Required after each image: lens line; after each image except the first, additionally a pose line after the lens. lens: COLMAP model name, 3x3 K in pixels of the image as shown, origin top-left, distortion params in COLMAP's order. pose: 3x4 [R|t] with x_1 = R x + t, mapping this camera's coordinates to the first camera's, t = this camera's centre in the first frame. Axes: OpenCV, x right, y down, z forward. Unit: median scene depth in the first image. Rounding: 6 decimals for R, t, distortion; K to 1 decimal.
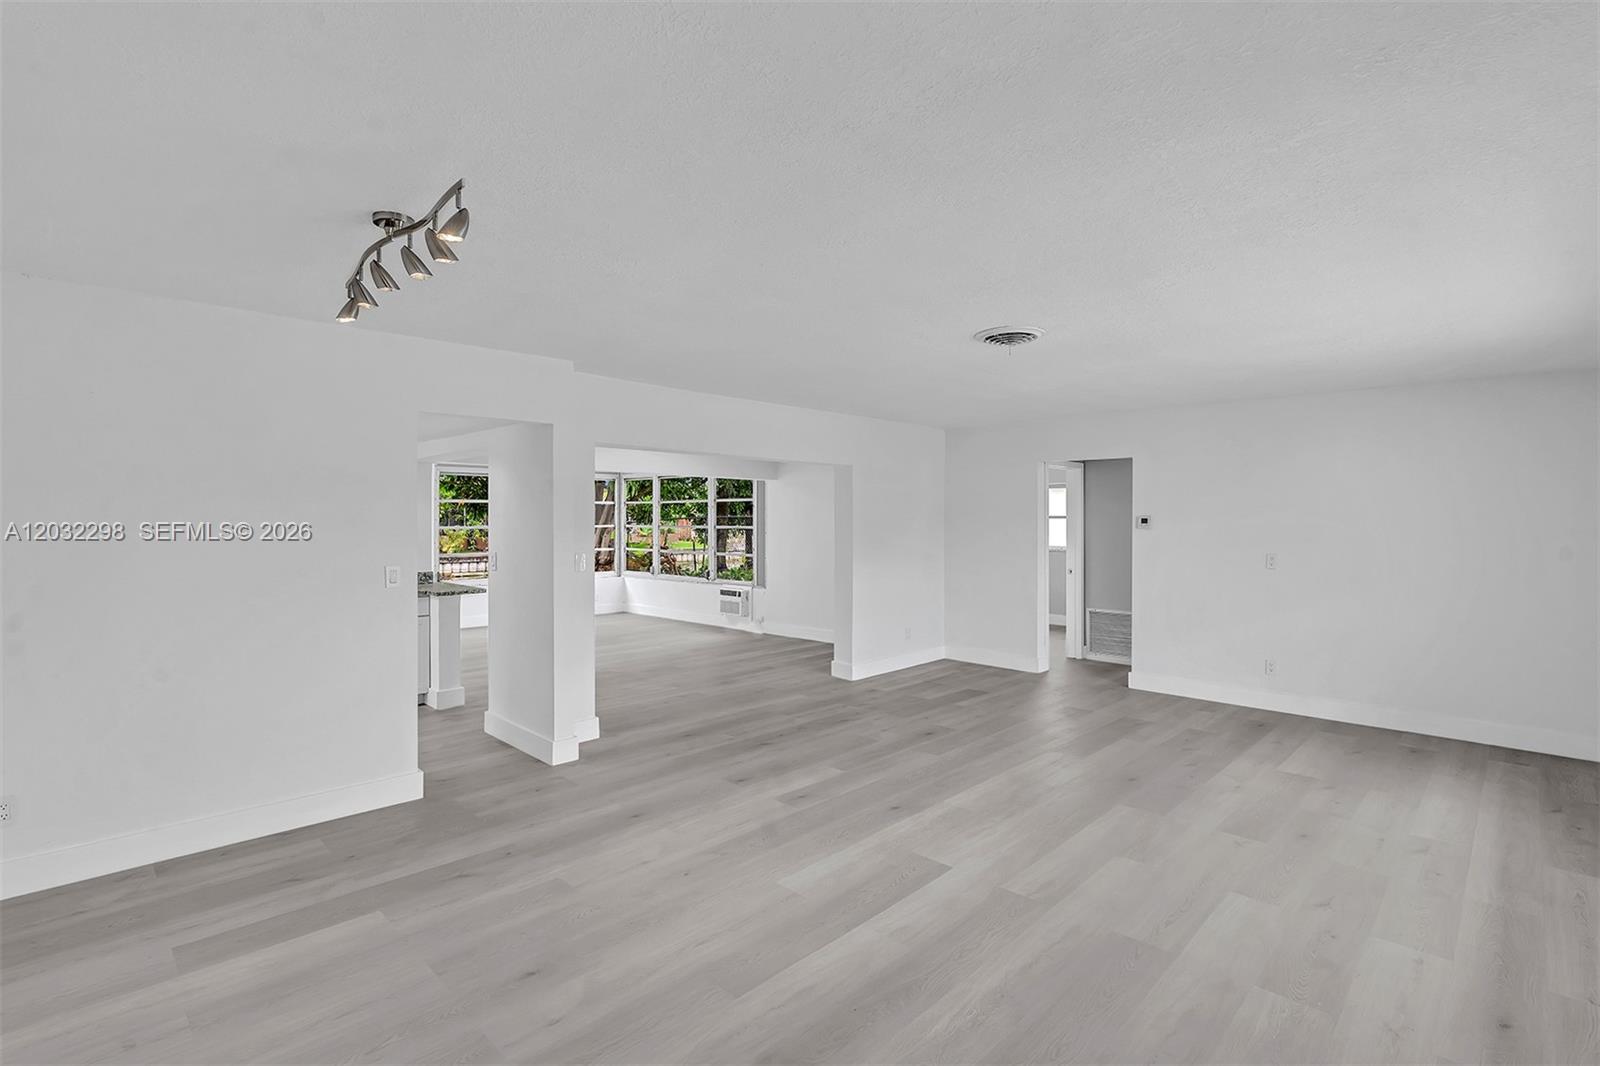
lens RADIAL K [[743.7, 0, 798.2], [0, 743.7, 512.4], [0, 0, 1]] dist [-0.021507, 0.003725]
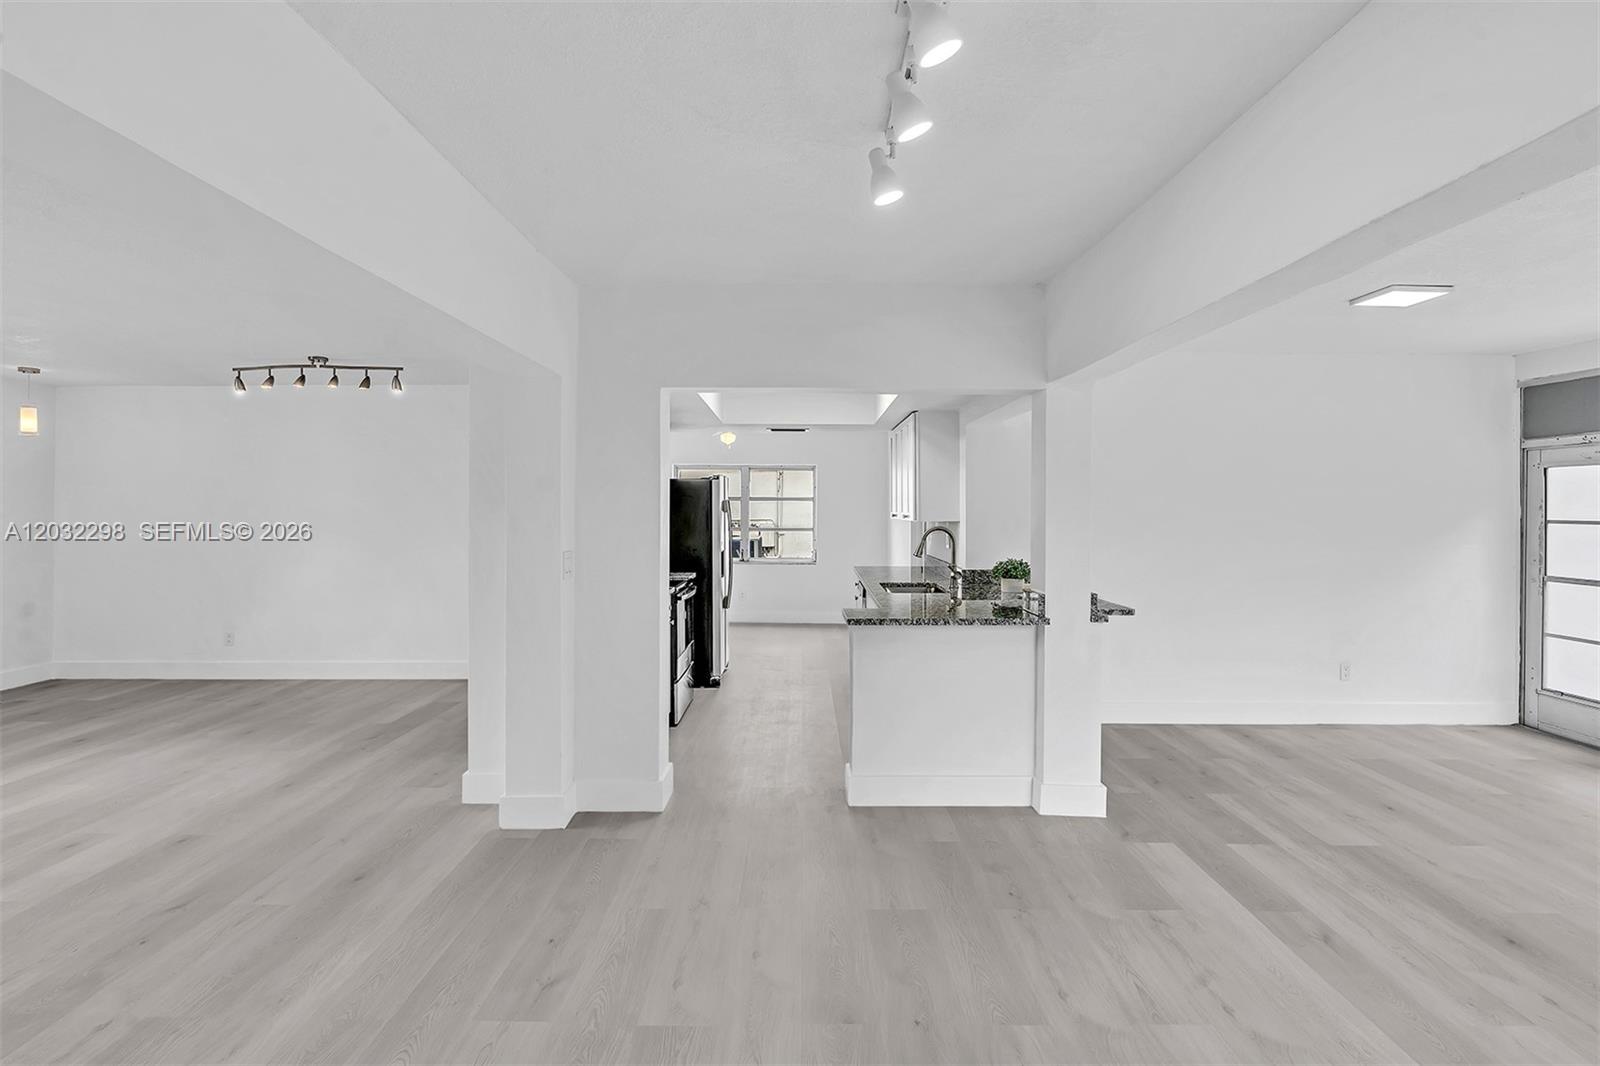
lens RADIAL K [[796.4, 0, 801.2], [0, 796.4, 512.2], [0, 0, 1]] dist [-0.012624, 0.003687]
pose [[-0.710325, -0.000349, -0.703874, 0.031316], [0.004472, 0.999977, -0.005009, 0.029177], [0.703859, -0.006705, -0.710308, 1.566134]]
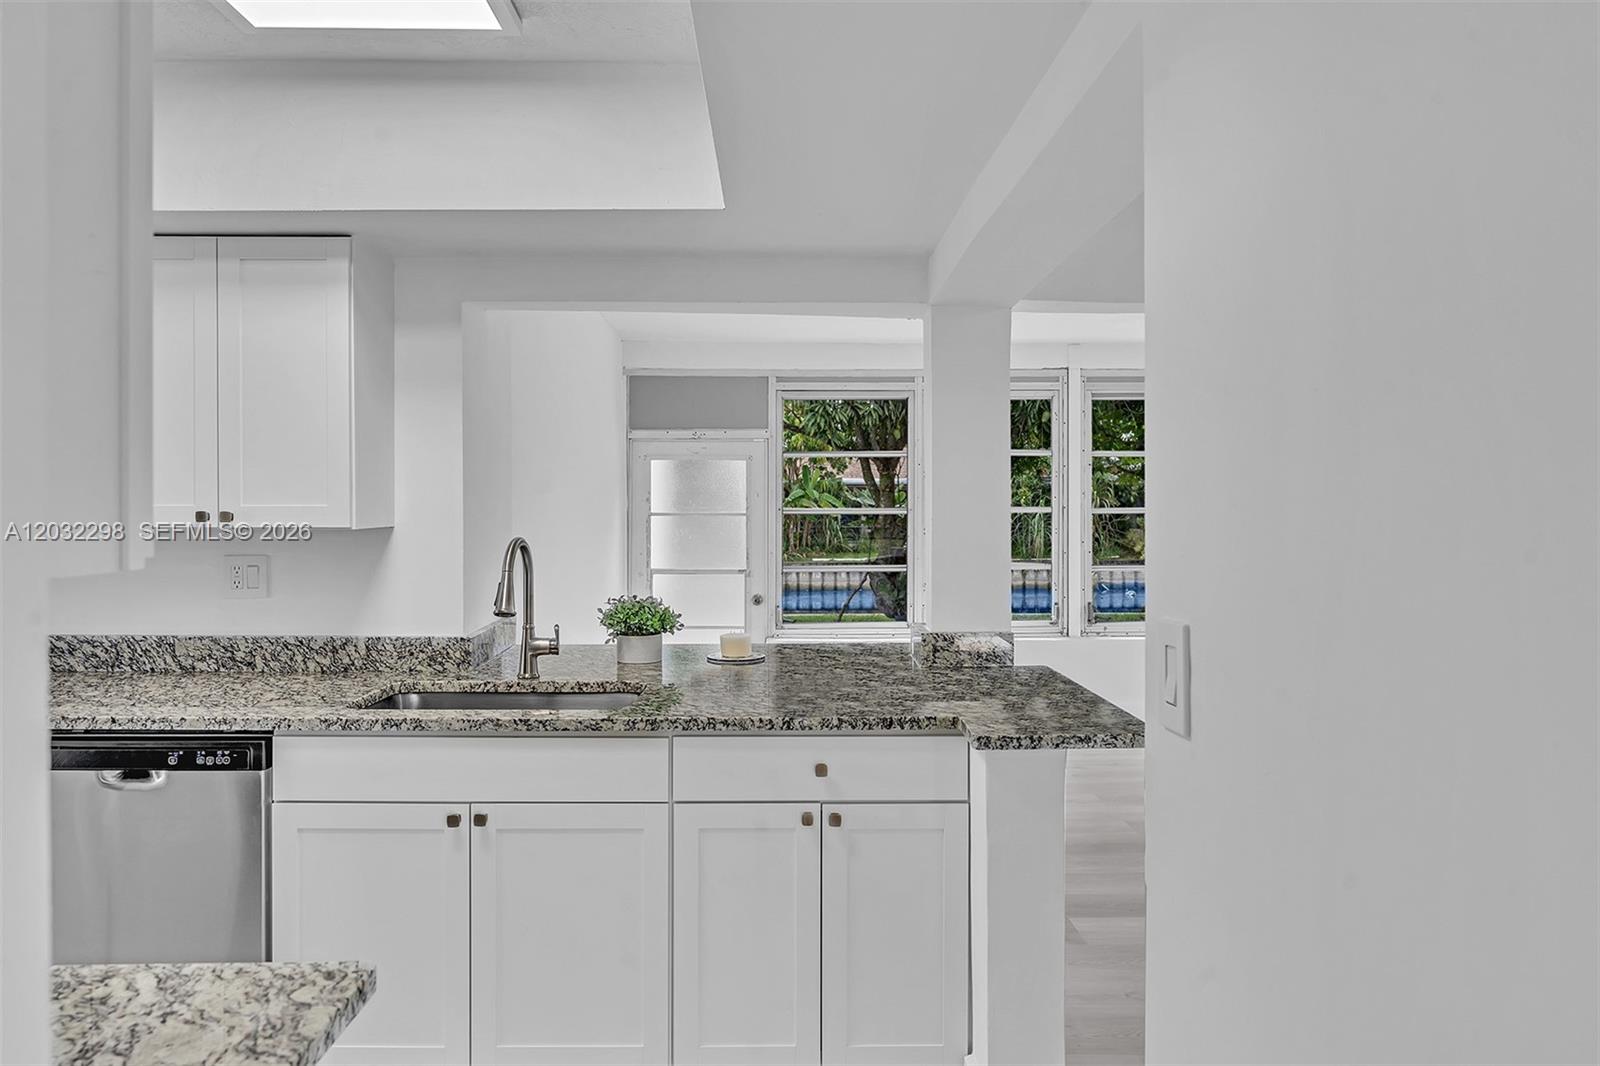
lens RADIAL K [[1035.8, 0, 799.5], [0, 1035.8, 523.0], [0, 0, 1]] dist [-0.013772, 0.005552]
pose [[0.719844, 0.009277, -0.694074, -0.292809], [0.008309, 0.999724, 0.021980, 0.024265], [0.694086, -0.021589, 0.719568, 0.733972]]
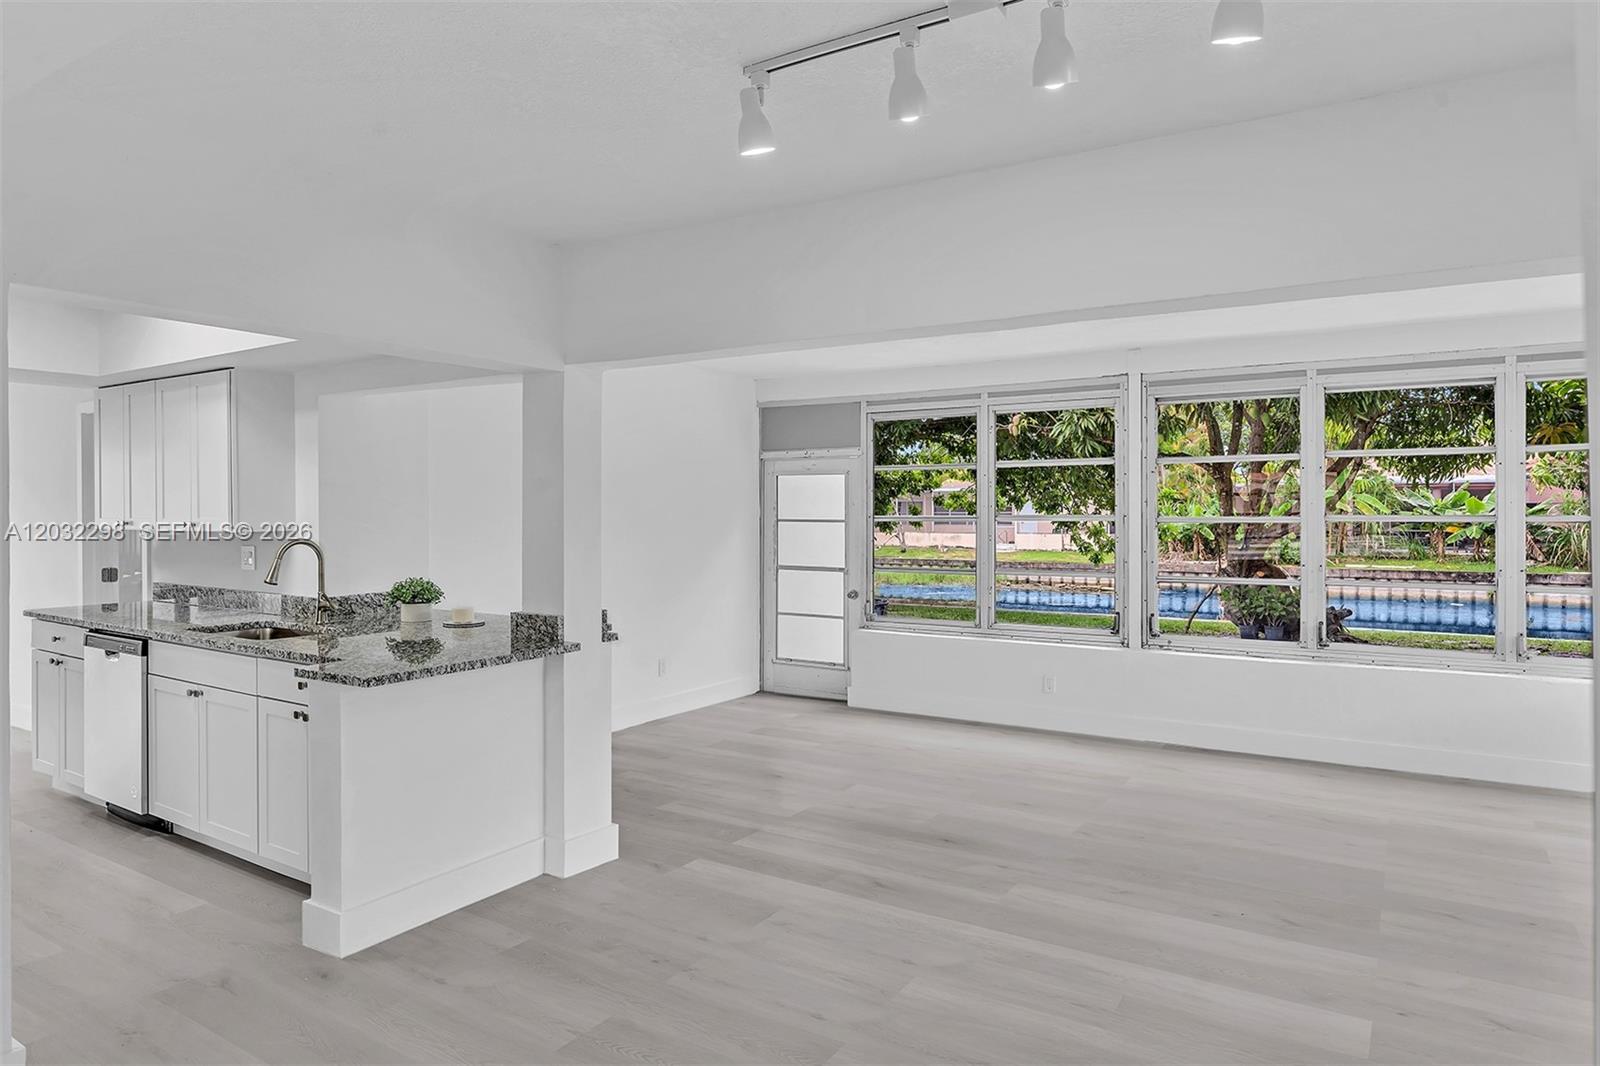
lens RADIAL K [[976.0, 0, 797.7], [0, 976.0, 516.9], [0, 0, 1]] dist [-0.012946, -0.004119]
pose [[0.212115, 0.007555, -0.977216, 0.125564], [0.011313, 0.999884, 0.010186, 0.020545], [0.977179, -0.013216, 0.212004, 1.241267]]
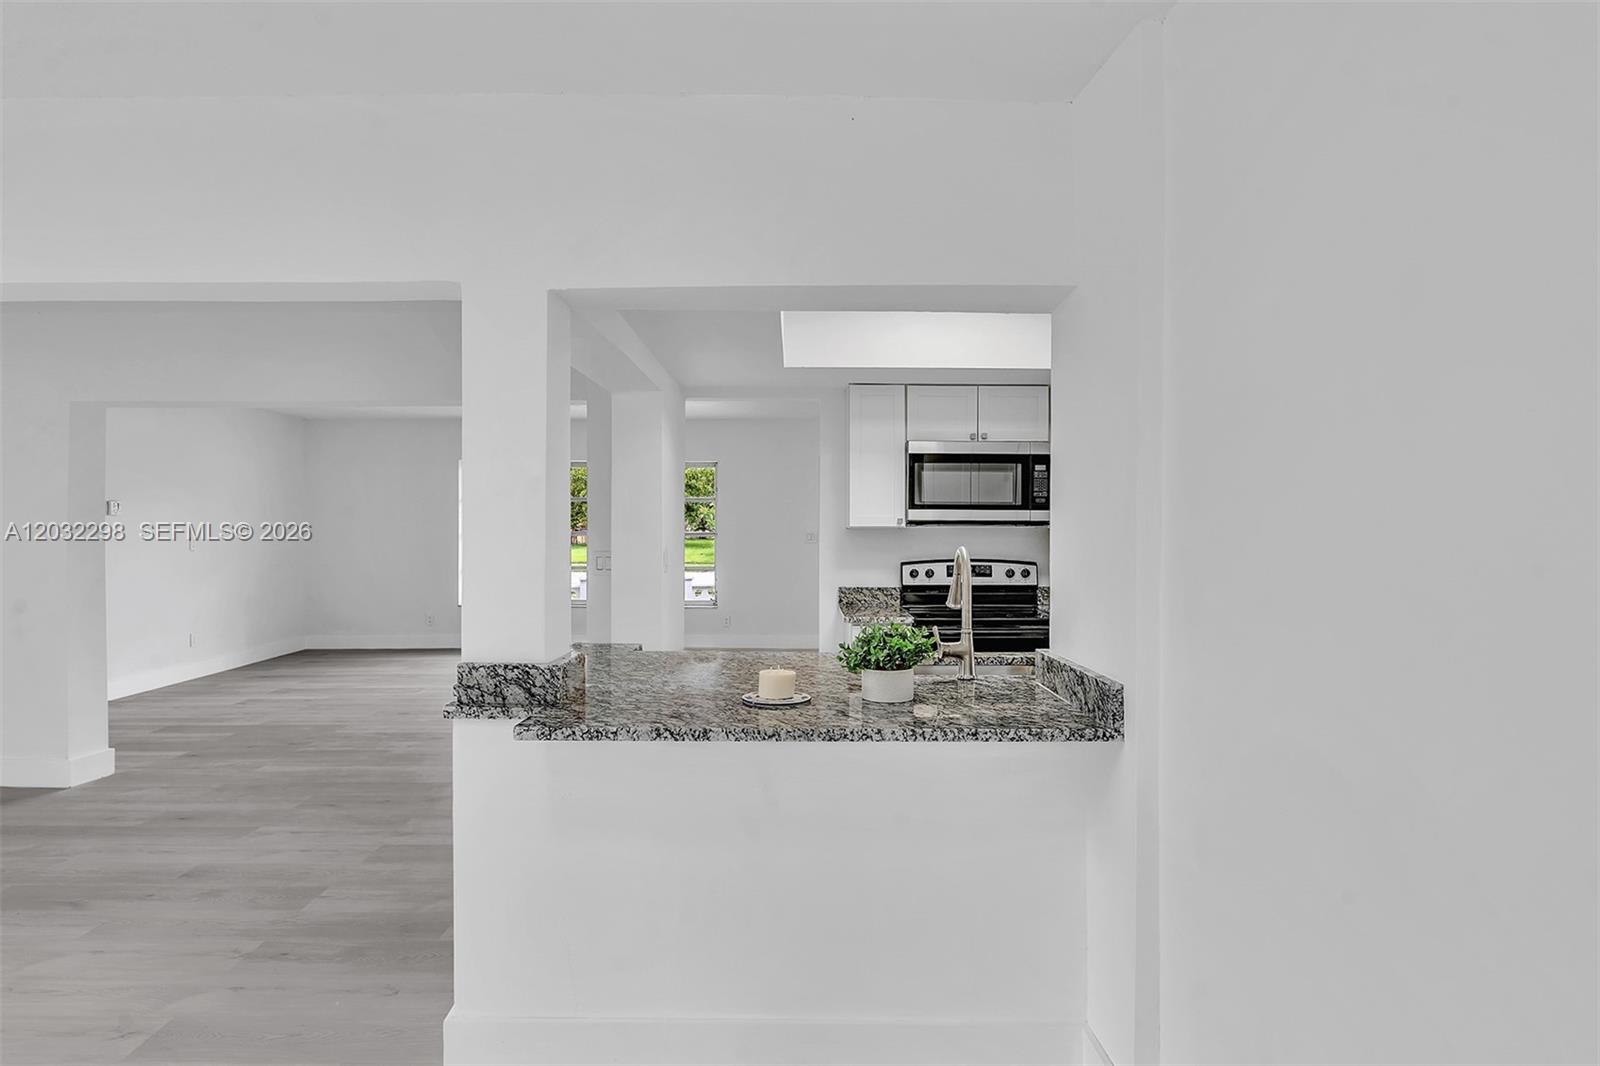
lens RADIAL K [[929.9, 0, 797.5], [0, 929.9, 522.6], [0, 0, 1]] dist [-0.017097, 0.003789]
pose [[-0.707183, -0.004238, 0.707018, -1.061987], [-0.008555, 0.999960, -0.002563, 0.030465], [-0.706979, -0.007861, -0.707191, 1.452703]]
